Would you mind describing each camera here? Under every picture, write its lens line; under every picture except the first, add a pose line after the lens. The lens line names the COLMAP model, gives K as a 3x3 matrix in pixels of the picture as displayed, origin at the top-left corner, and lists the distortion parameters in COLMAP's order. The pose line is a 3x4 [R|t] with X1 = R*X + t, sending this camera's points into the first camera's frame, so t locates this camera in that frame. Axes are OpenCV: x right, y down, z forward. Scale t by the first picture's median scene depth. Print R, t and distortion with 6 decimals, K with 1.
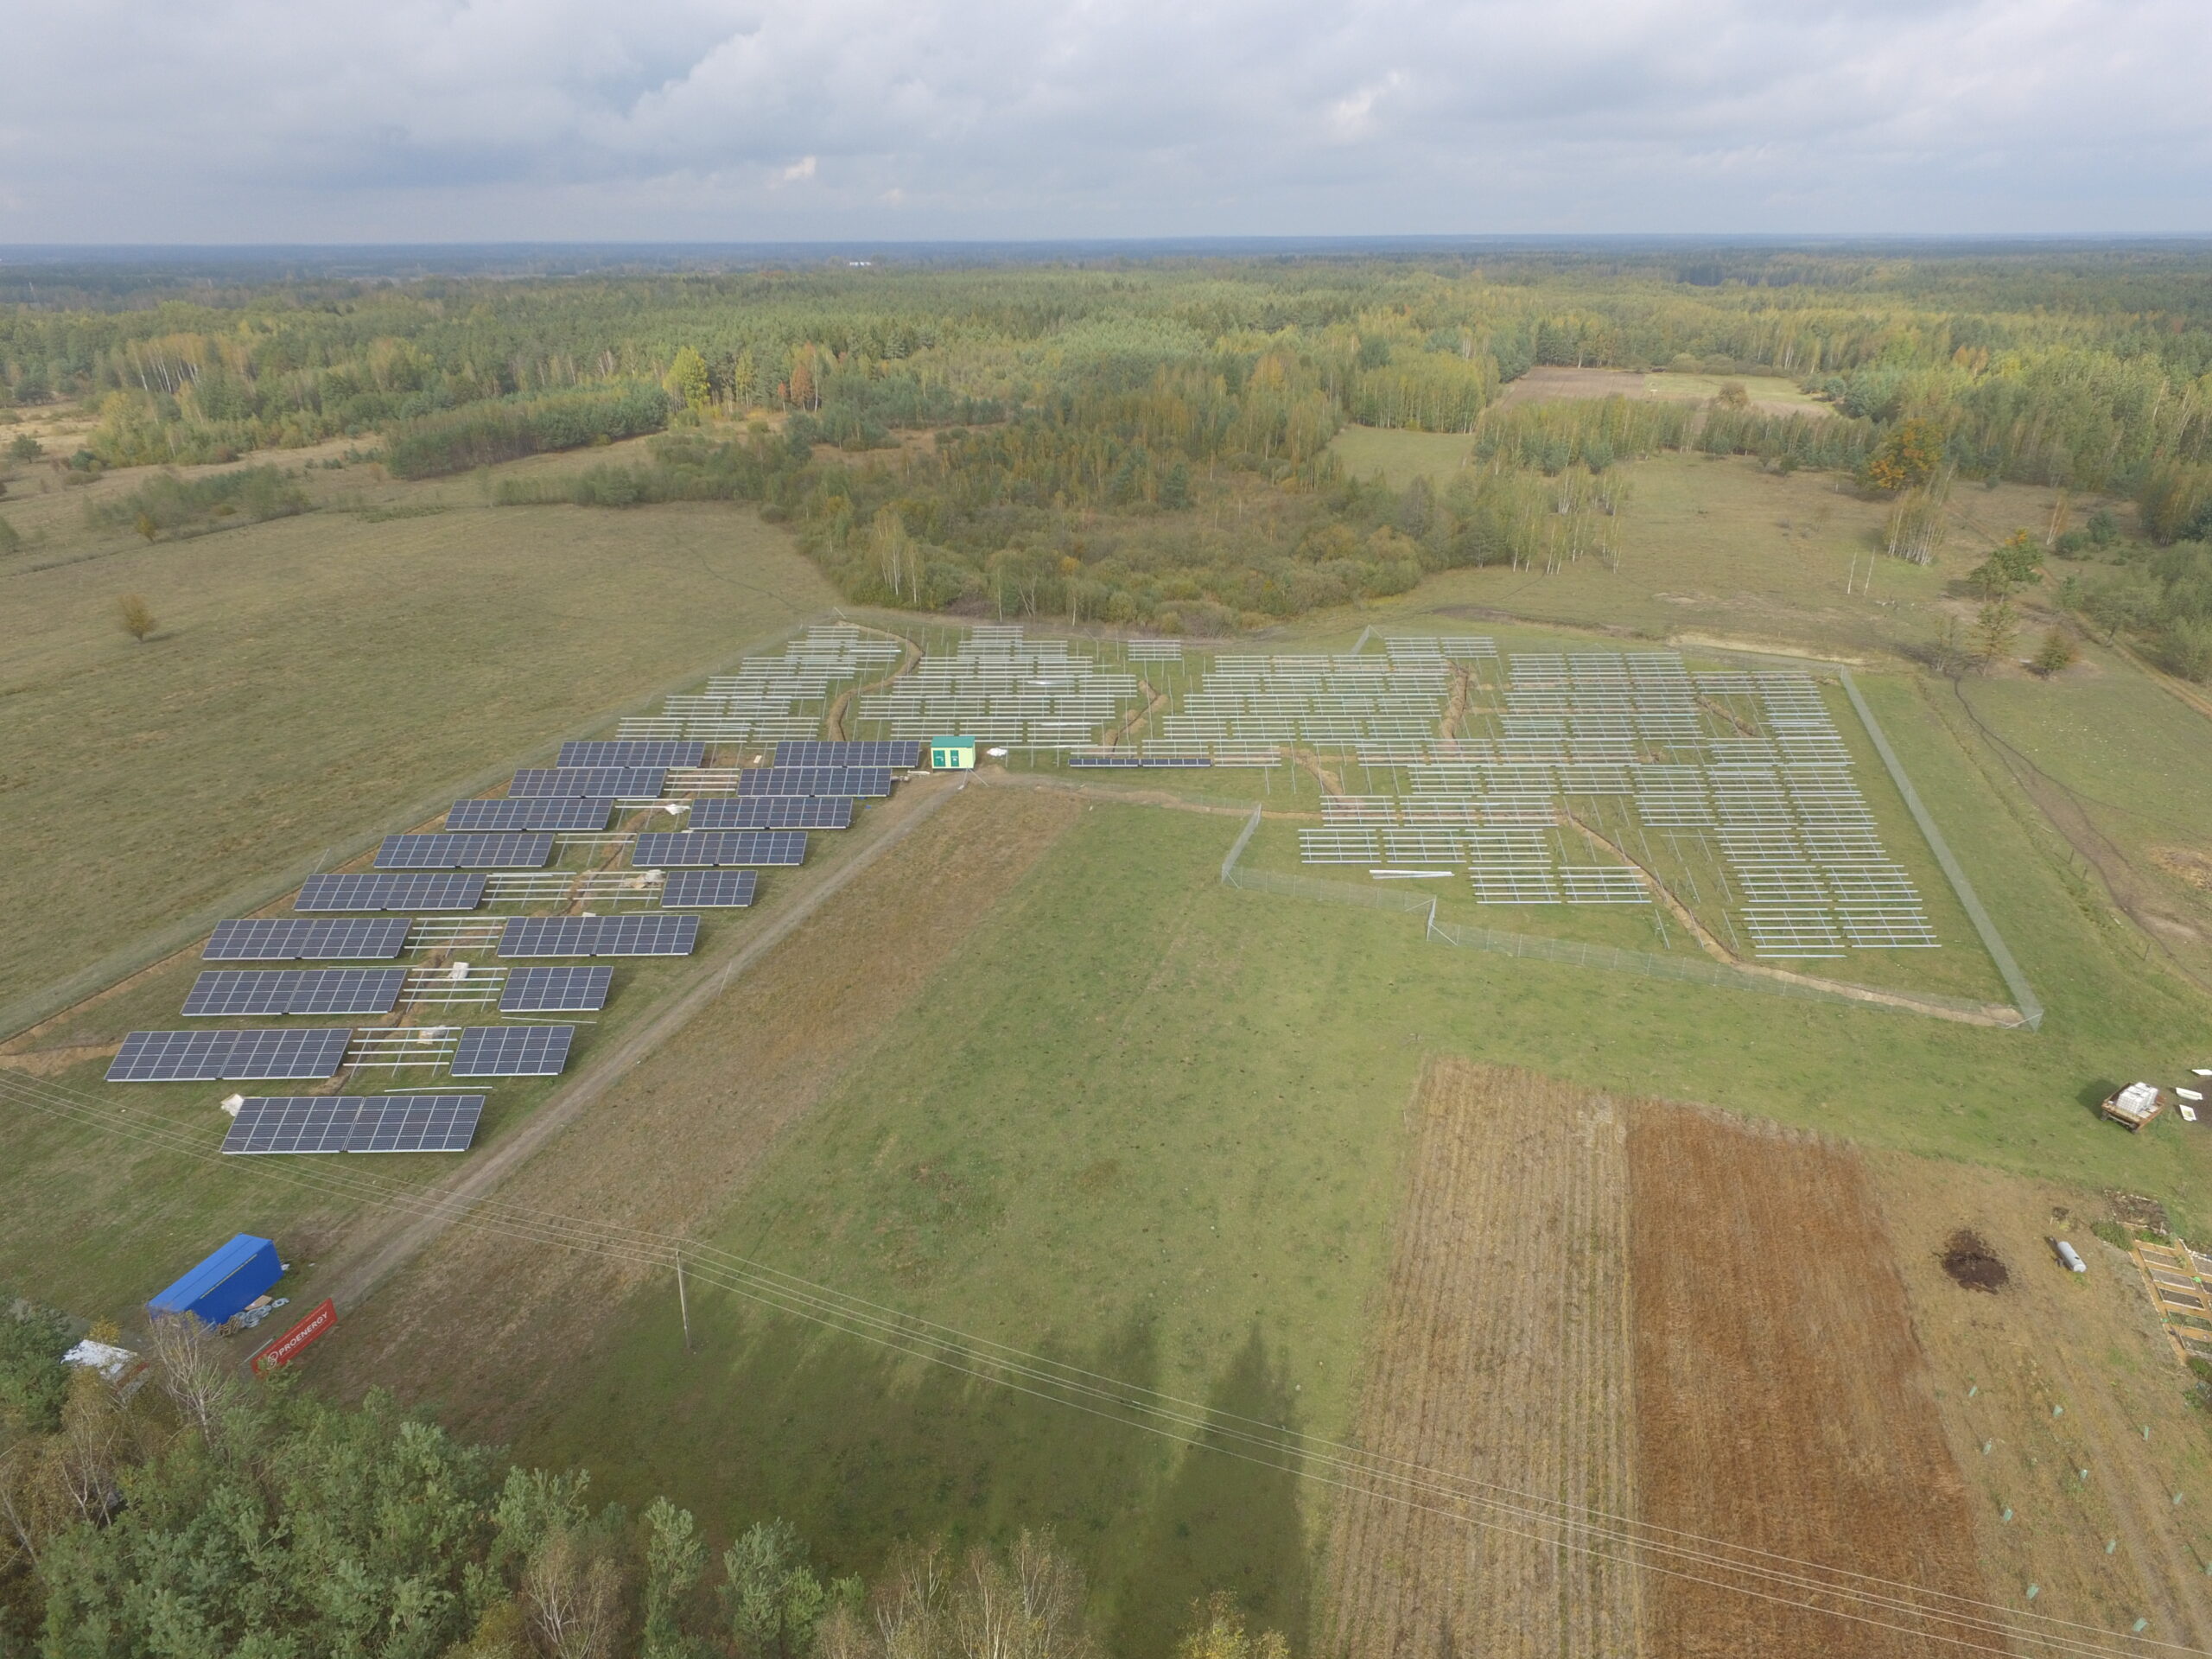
lens RADIAL K [[1290.7, 0, 1106.0], [0, 1290.7, 829.5], [0, 0, 1]] dist [-0.008897, 0.010182]
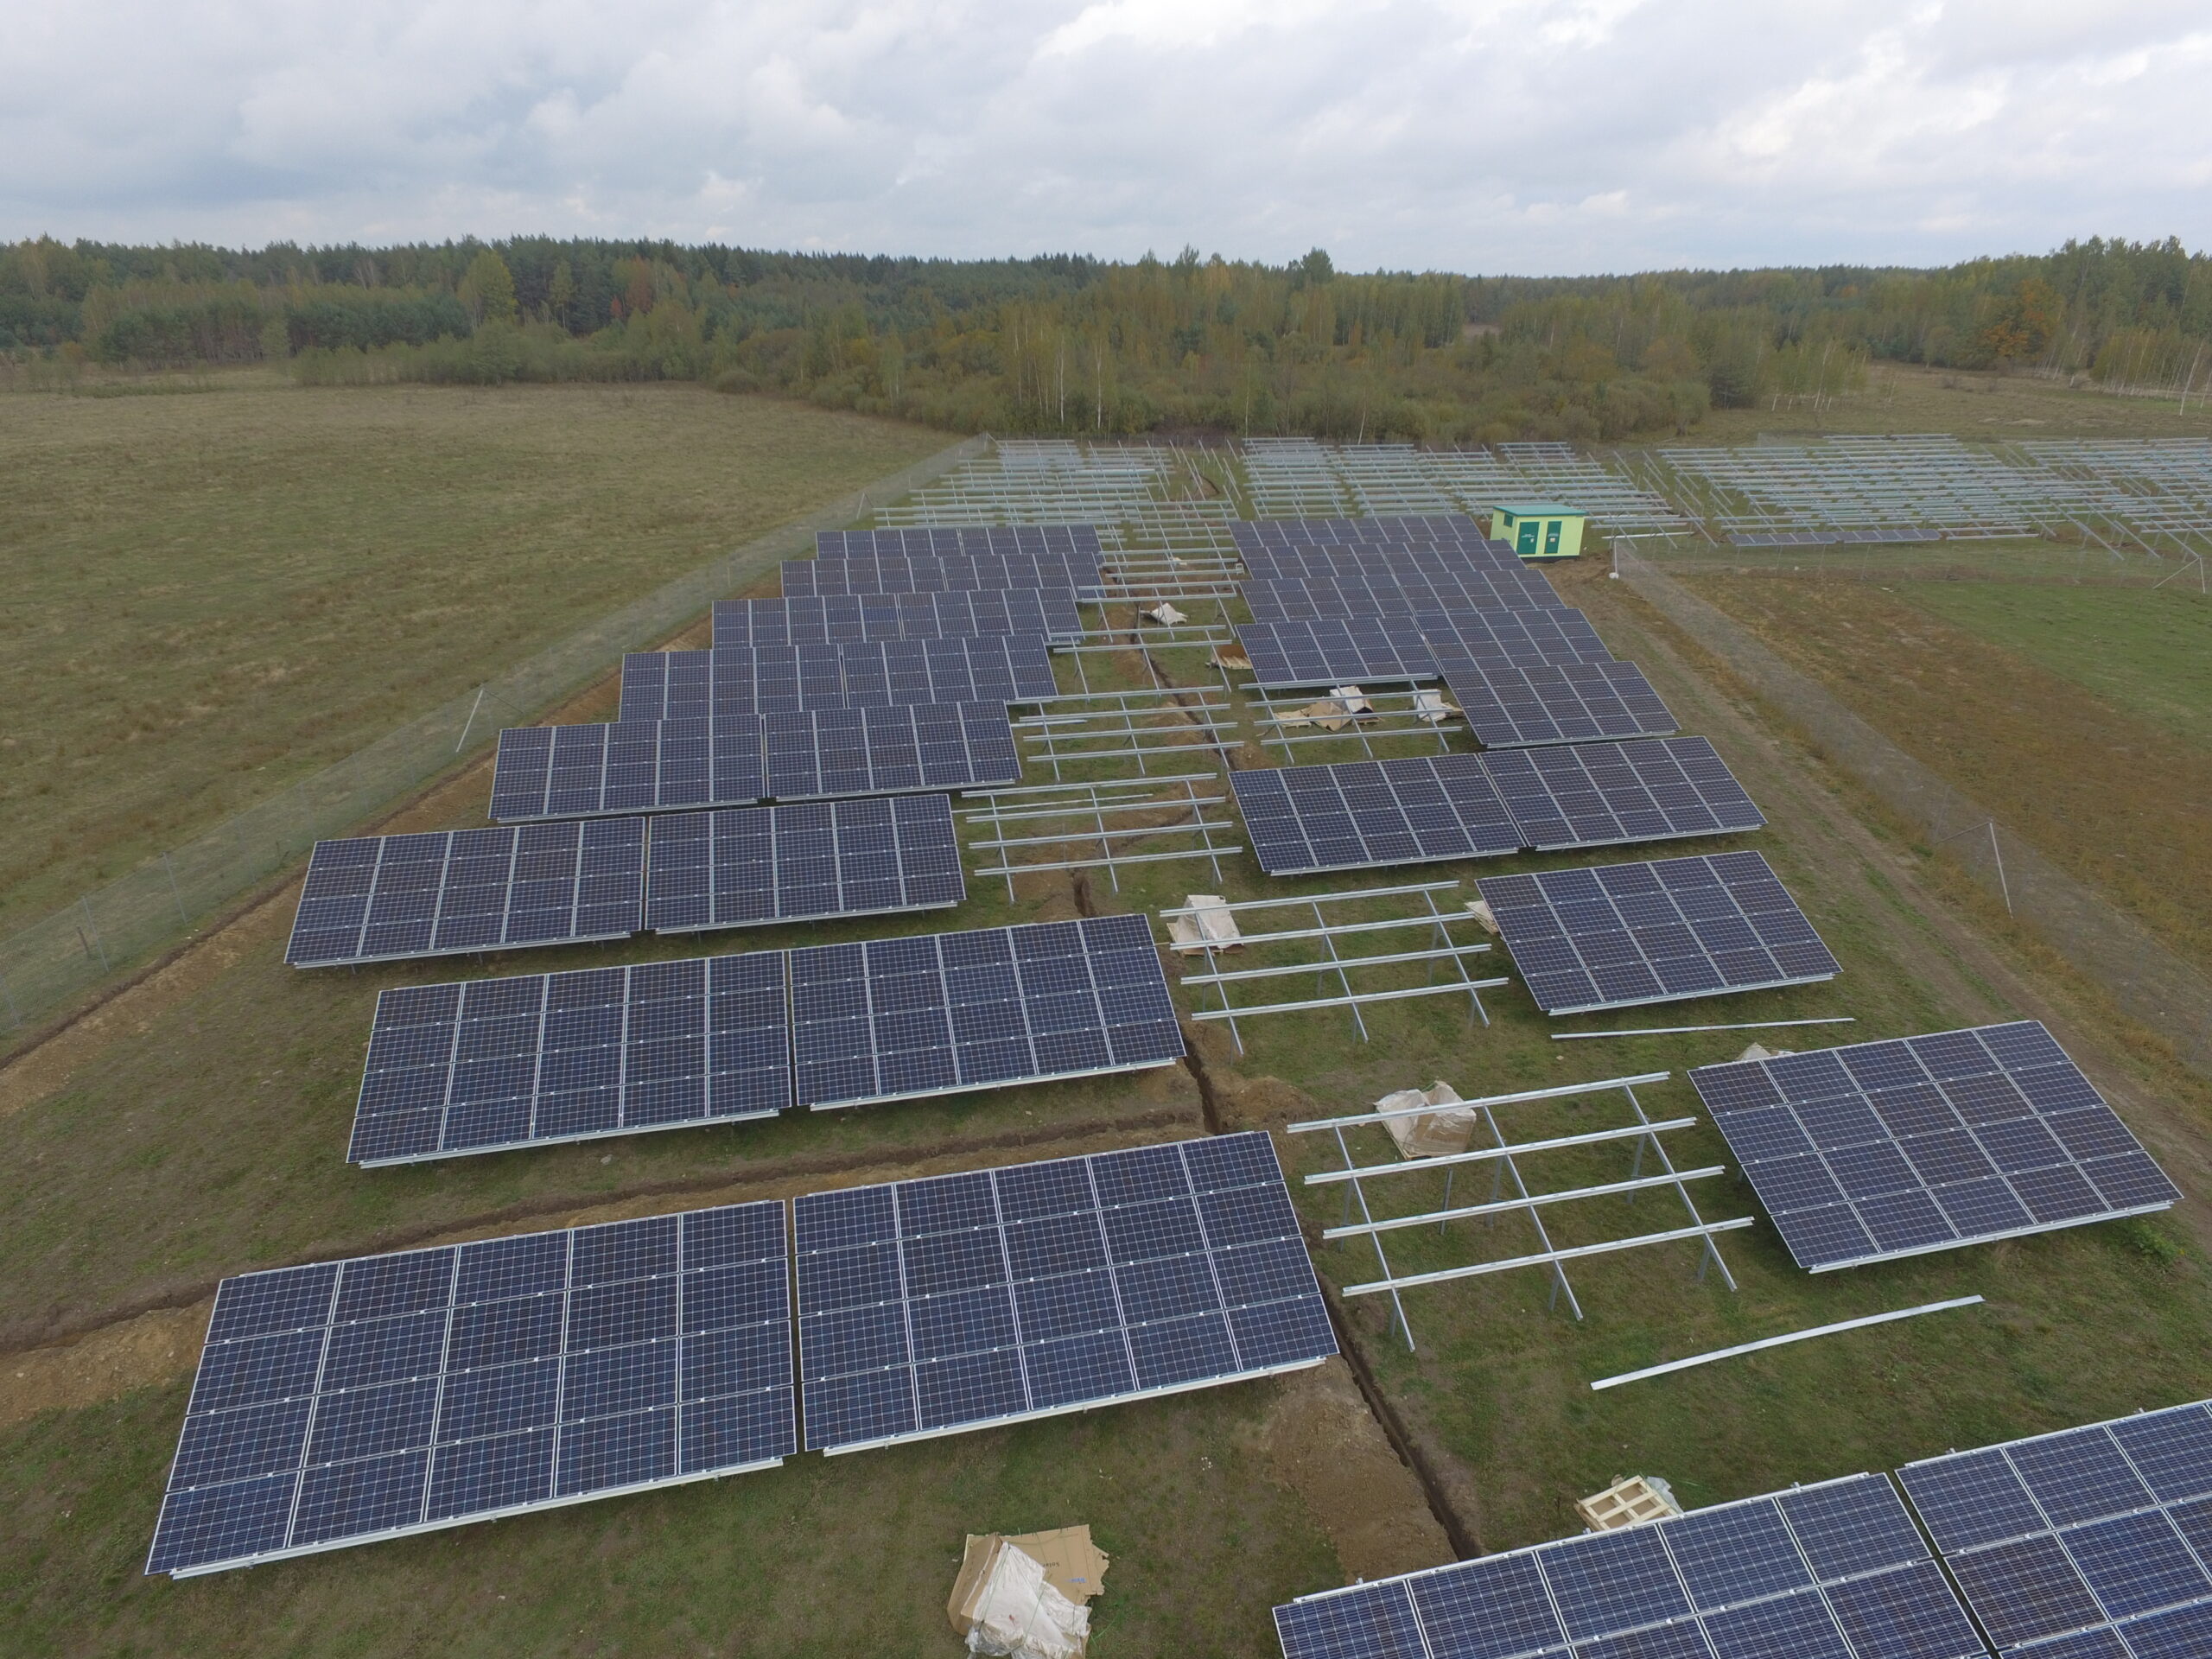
lens RADIAL K [[1294.1, 0, 1106.0], [0, 1294.1, 829.5], [0, 0, 1]] dist [-0.011877, 0.017296]
pose [[0.975768, -0.072952, 0.206289, -0.451129], [0.078898, 0.996667, -0.020734, 0.069924], [-0.204089, 0.036507, 0.978271, 0.527880]]
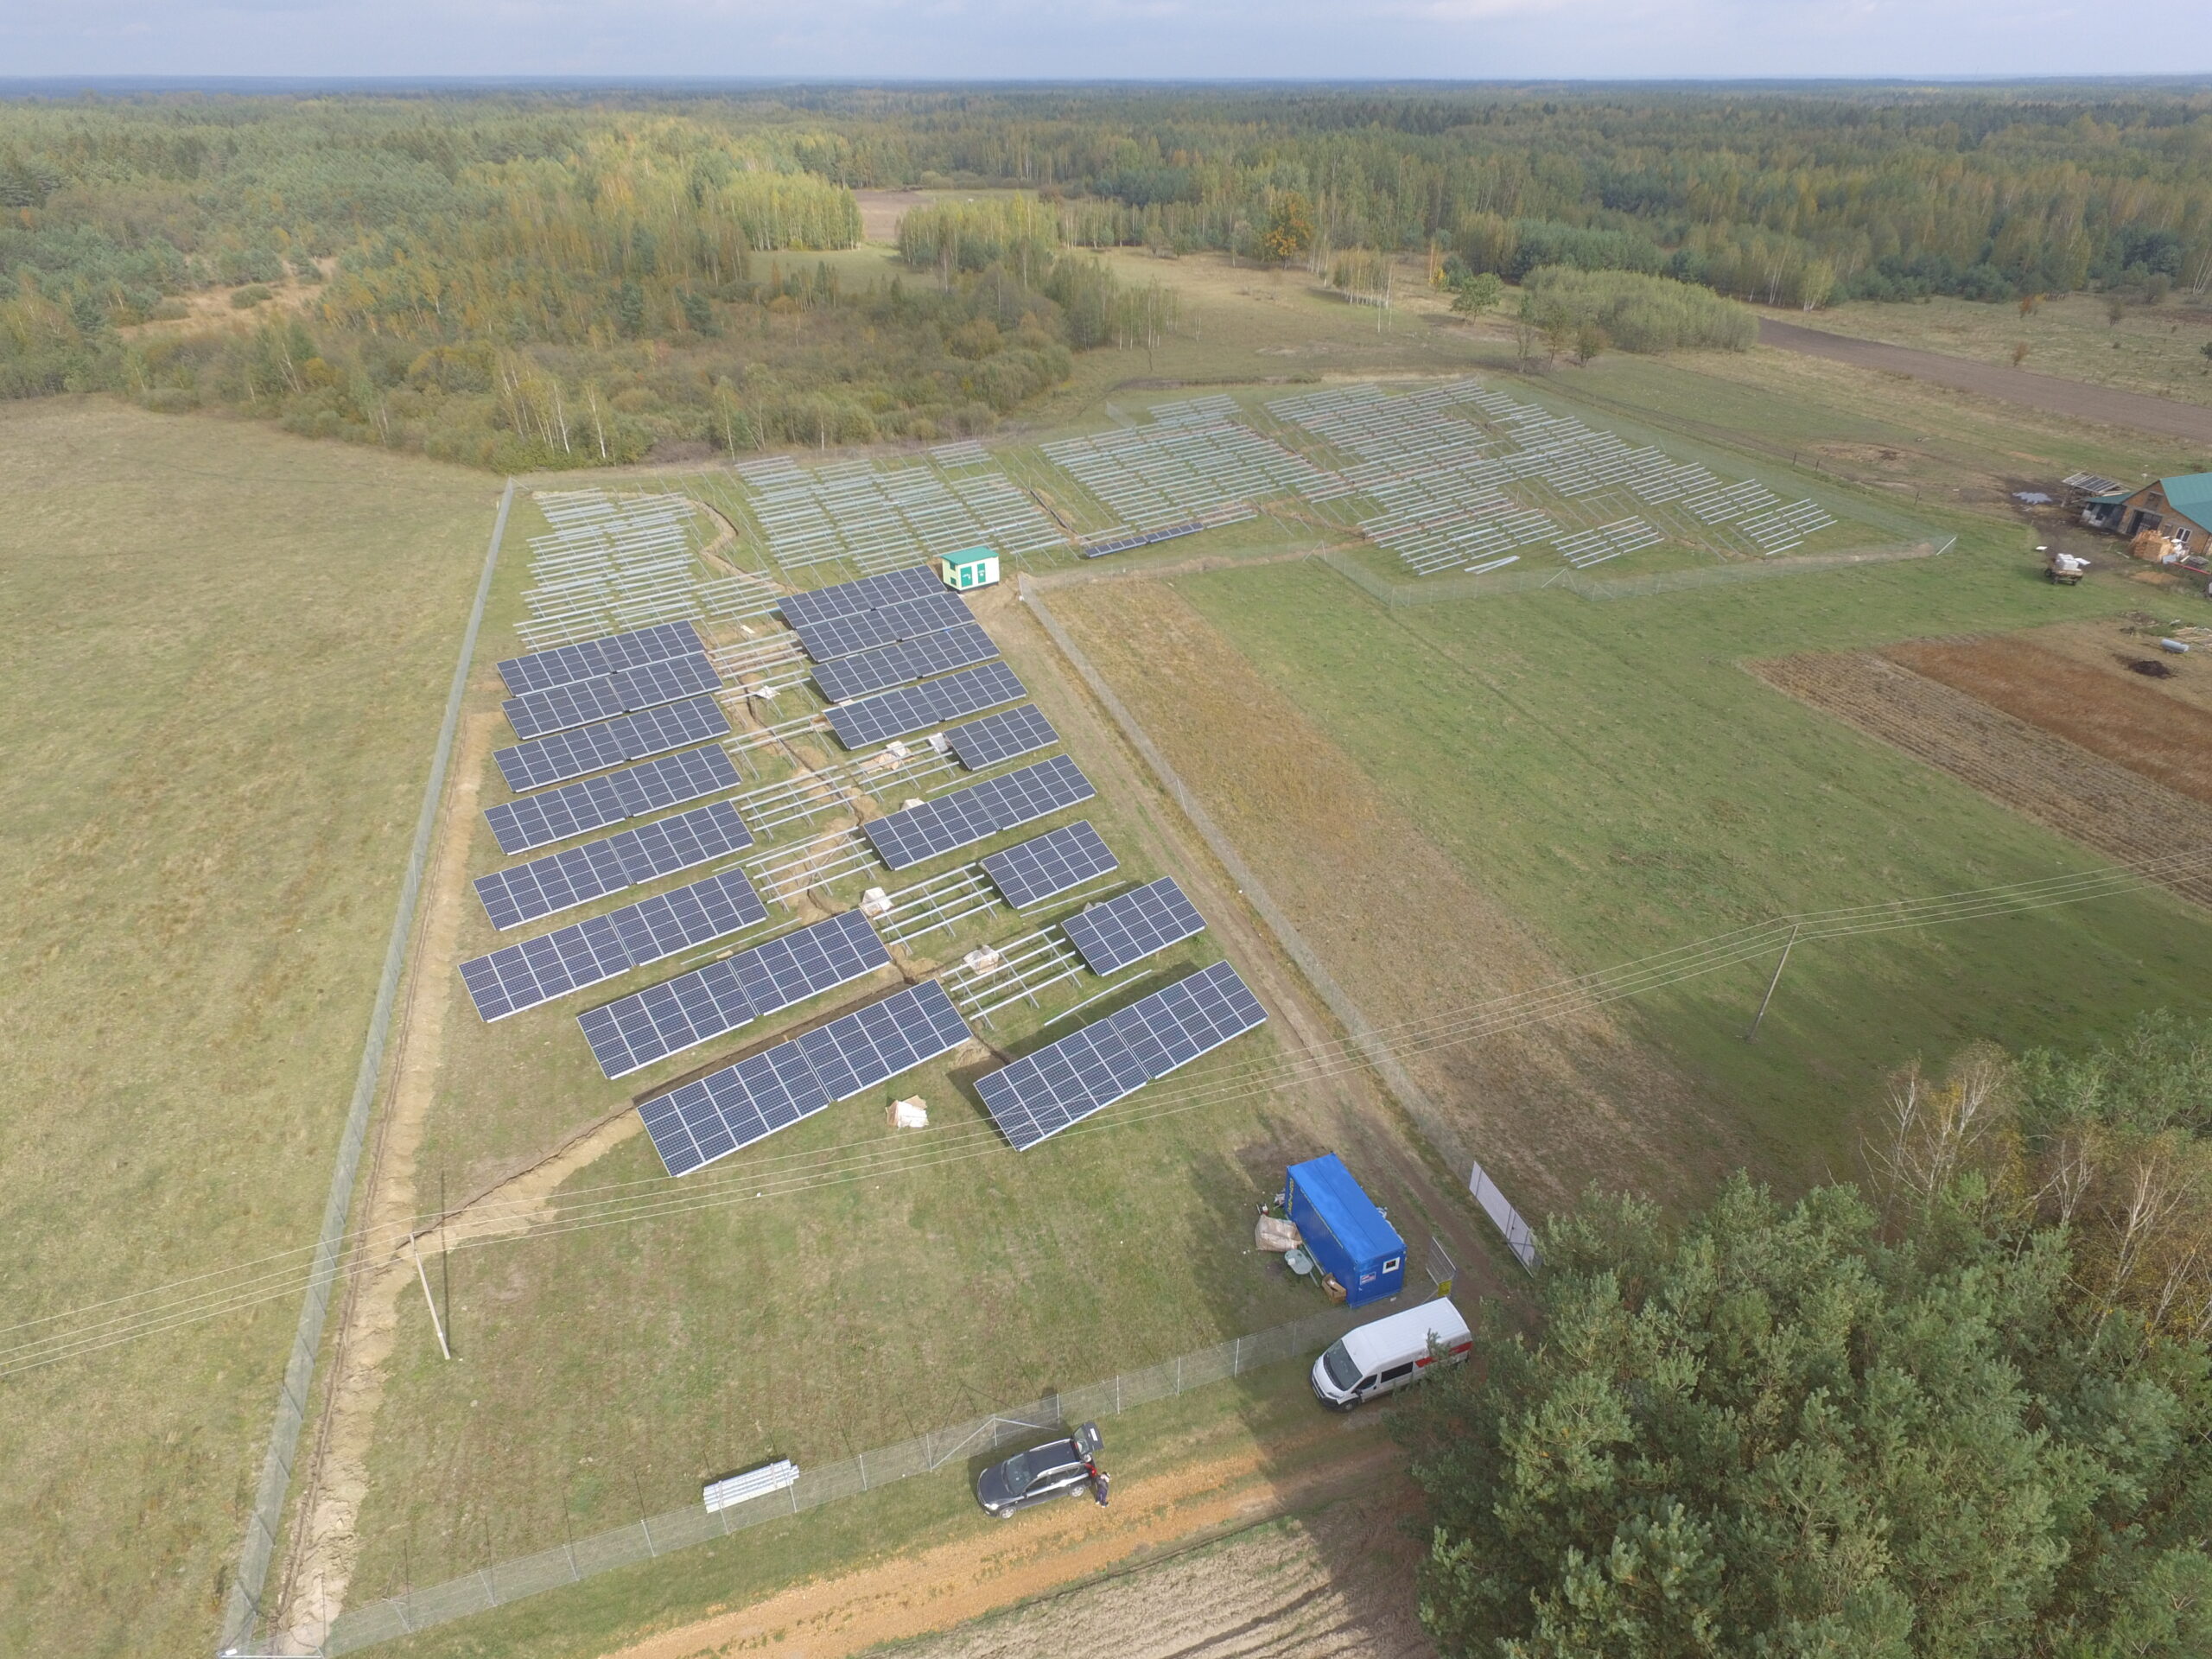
lens RADIAL K [[1290.7, 0, 1106.0], [0, 1290.7, 829.5], [0, 0, 1]] dist [-0.008897, 0.010182]
pose [[0.797223, -0.302409, 0.522478, -0.590862], [0.251334, 0.953174, 0.168197, -0.015983], [-0.548877, -0.002774, 0.835898, 0.231713]]
